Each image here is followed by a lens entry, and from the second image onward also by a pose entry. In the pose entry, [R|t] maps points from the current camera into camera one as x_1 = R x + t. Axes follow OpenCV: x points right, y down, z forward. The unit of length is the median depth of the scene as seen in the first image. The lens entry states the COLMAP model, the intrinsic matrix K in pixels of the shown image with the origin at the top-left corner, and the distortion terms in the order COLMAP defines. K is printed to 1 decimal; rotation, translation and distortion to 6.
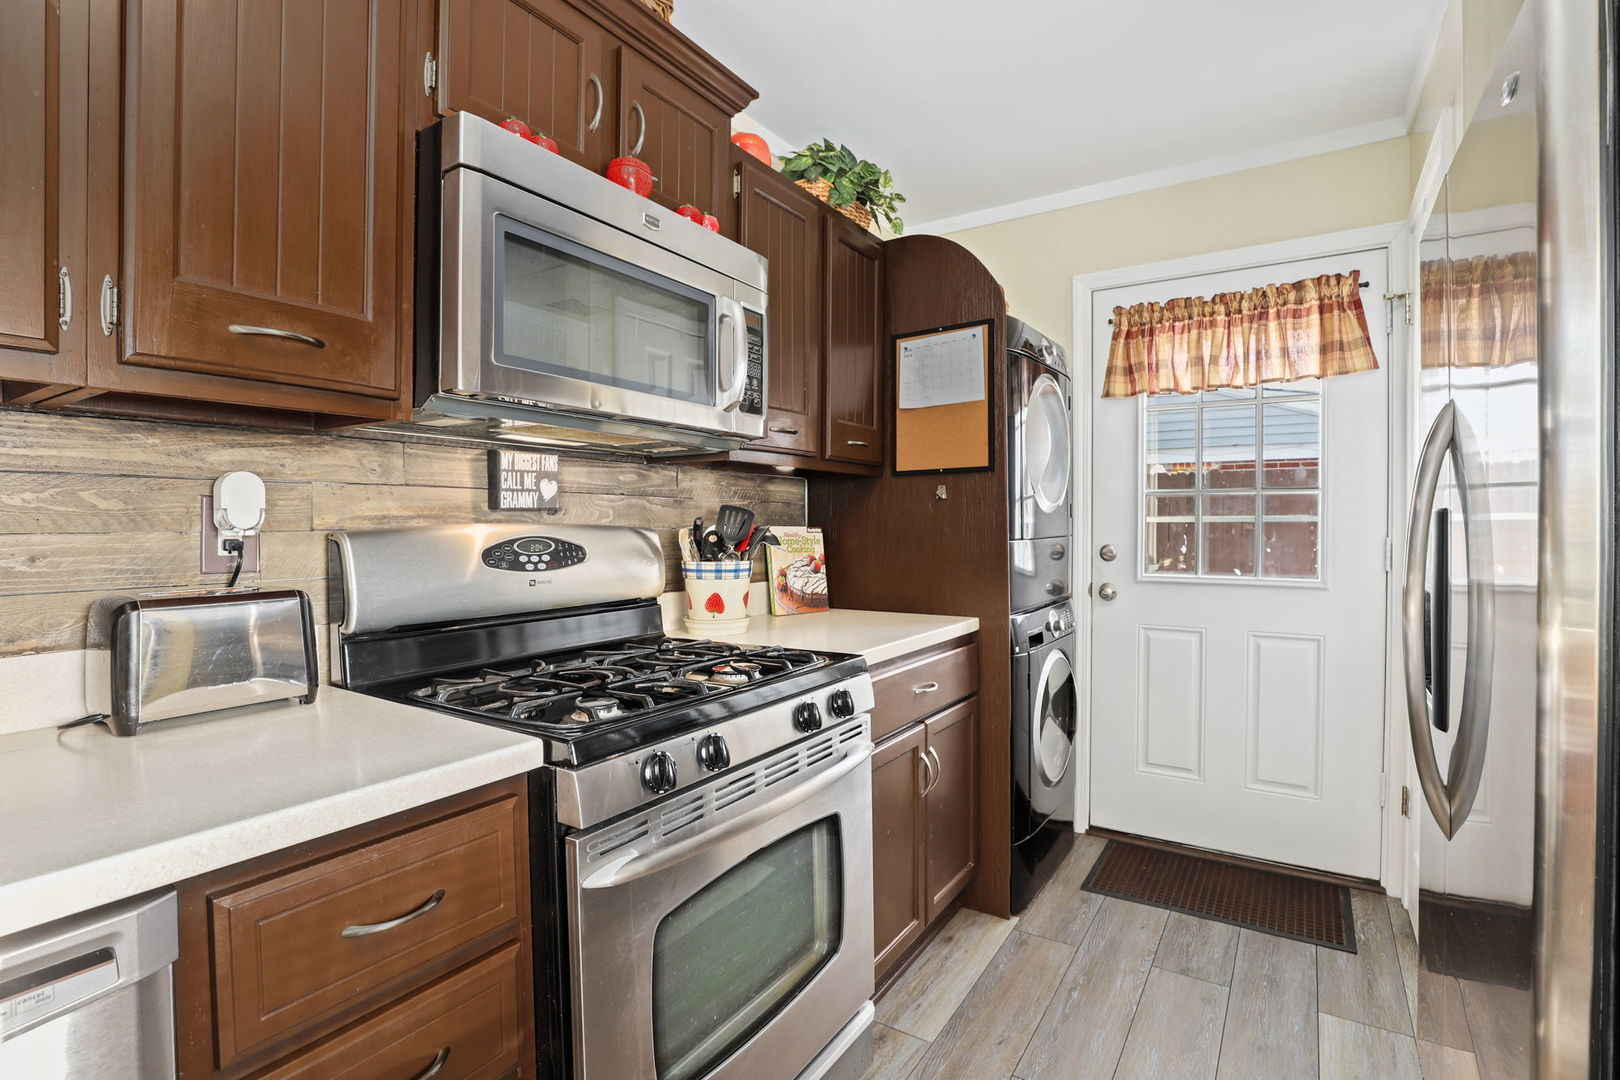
lens RADIAL K [[743.9, 0, 832.7], [0, 743.9, 534.5], [0, 0, 1]] dist [-0.029494, 0.001144]
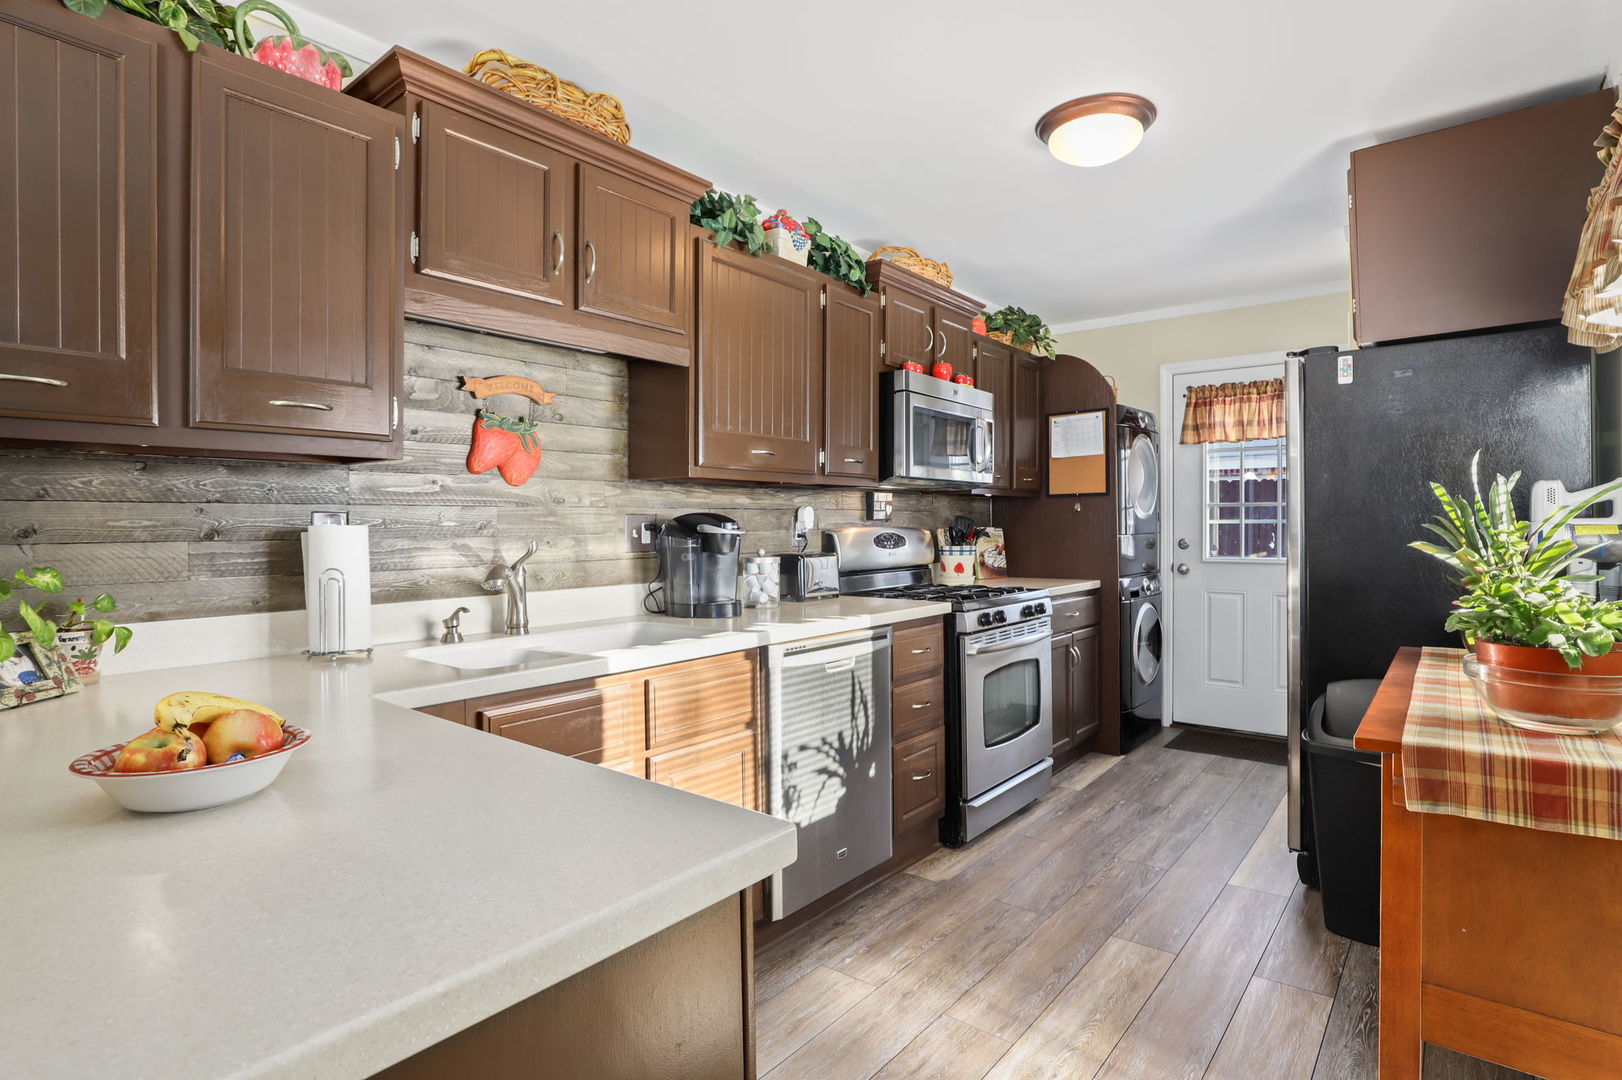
lens RADIAL K [[808.6, 0, 849.2], [0, 808.6, 528.2], [0, 0, 1]] dist [-0.002133, 0.000056]
pose [[0.996079, -0.001667, -0.088453, -0.212206], [0.000989, 0.999970, -0.007711, 0.005485], [0.088463, 0.007593, 0.996051, -0.900179]]
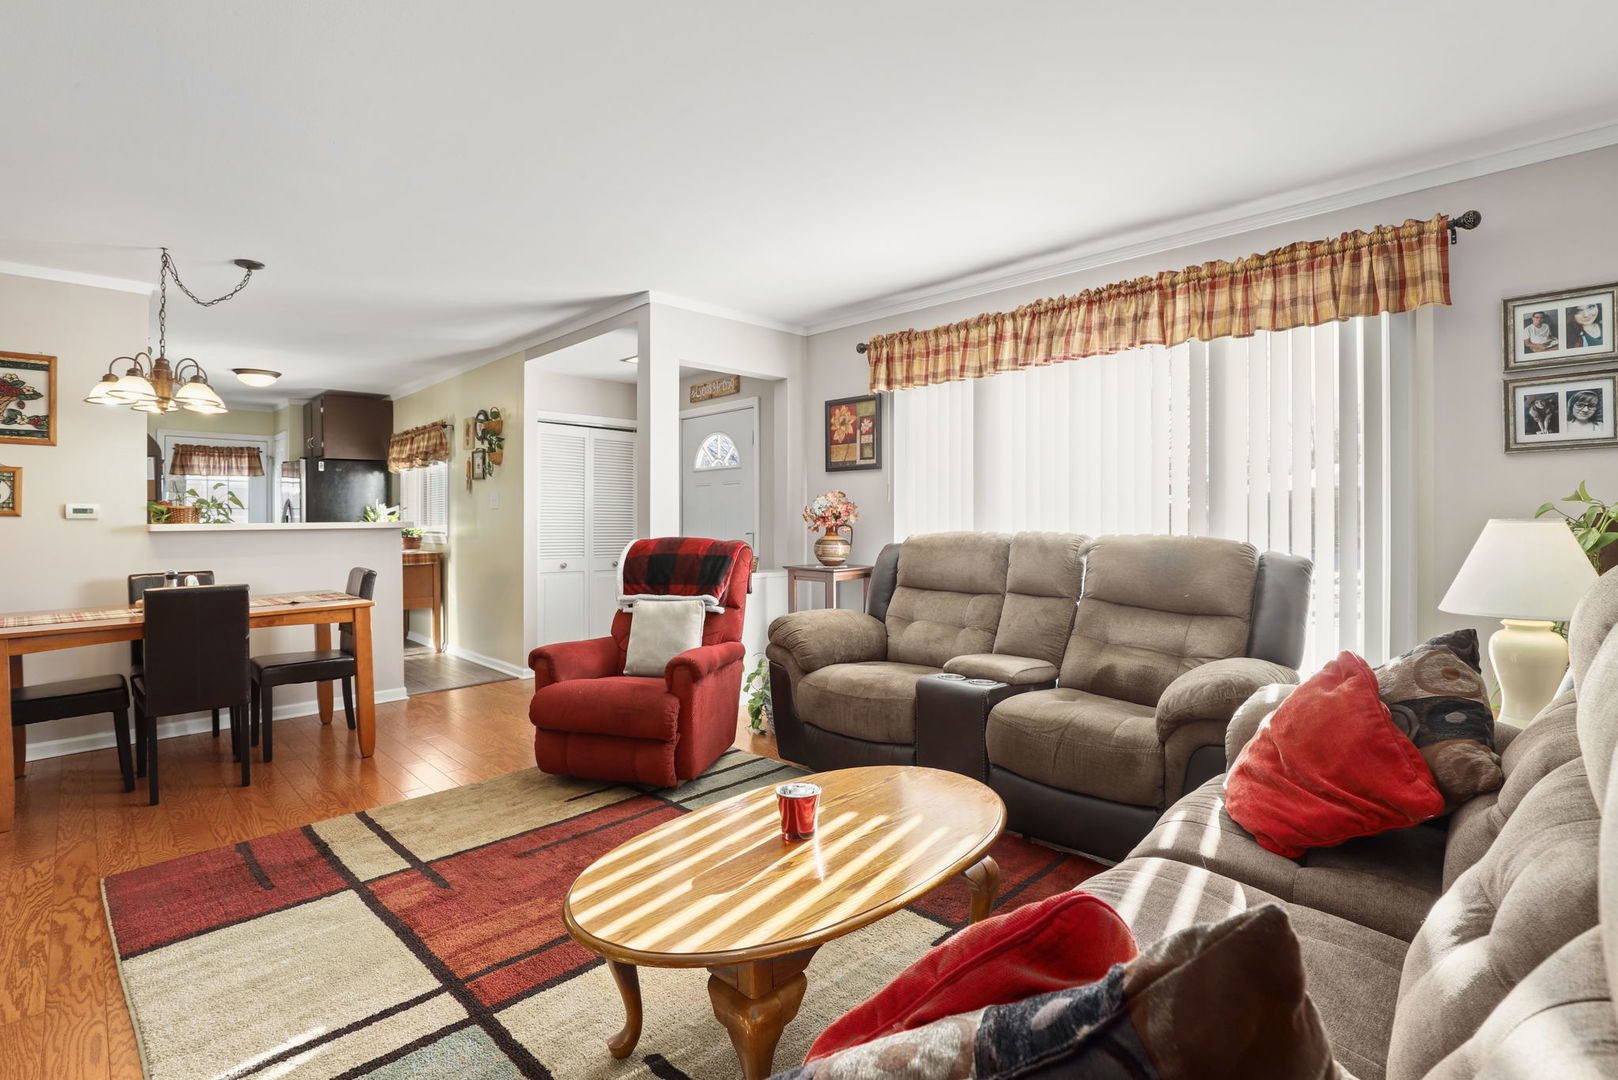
lens RADIAL K [[745.6, 0, 808.4], [0, 745.6, 525.1], [0, 0, 1]] dist [-0.041668, 0.009681]
pose [[0.213911, -0.003386, 0.976847, -2.205396], [0.013624, 0.999907, 0.000483, 0.053323], [-0.976758, 0.013206, 0.213937, -2.393574]]
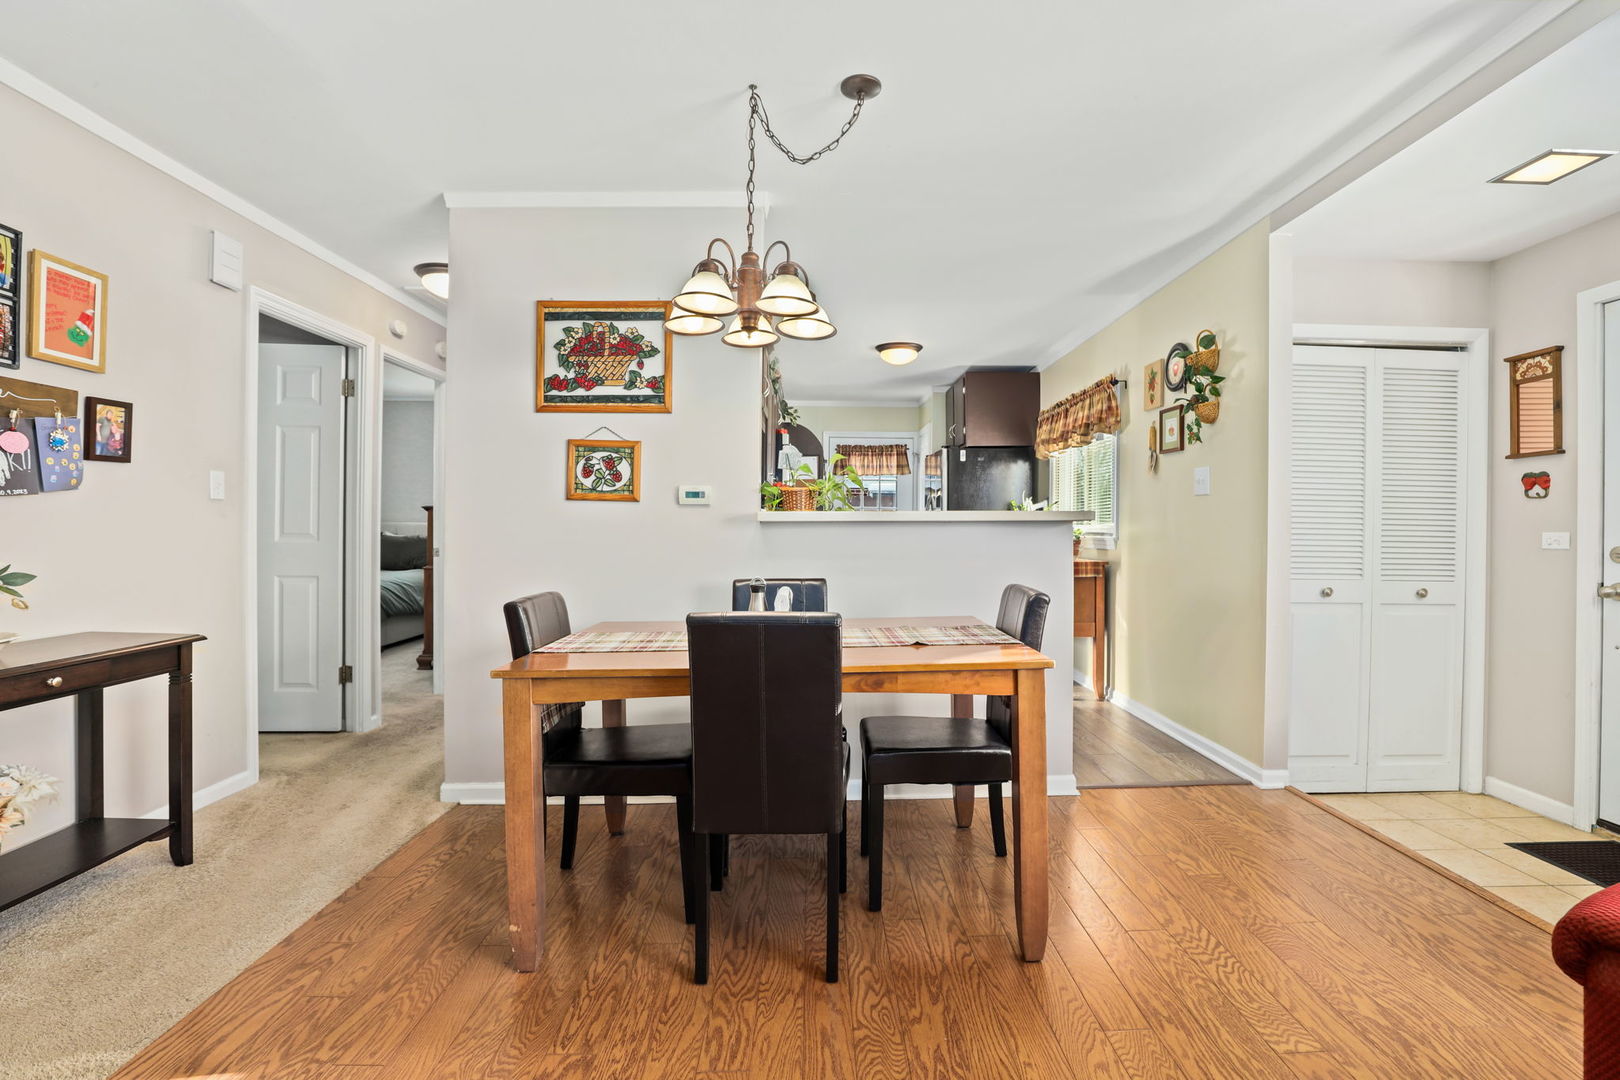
lens RADIAL K [[743.9, 0, 832.7], [0, 743.9, 534.5], [0, 0, 1]] dist [-0.029494, 0.001144]
pose [[0.827638, 0.002142, 0.561259, -1.517705], [0.000695, 0.999988, -0.004841, 0.075548], [-0.561263, 0.004396, 0.827626, -1.683597]]
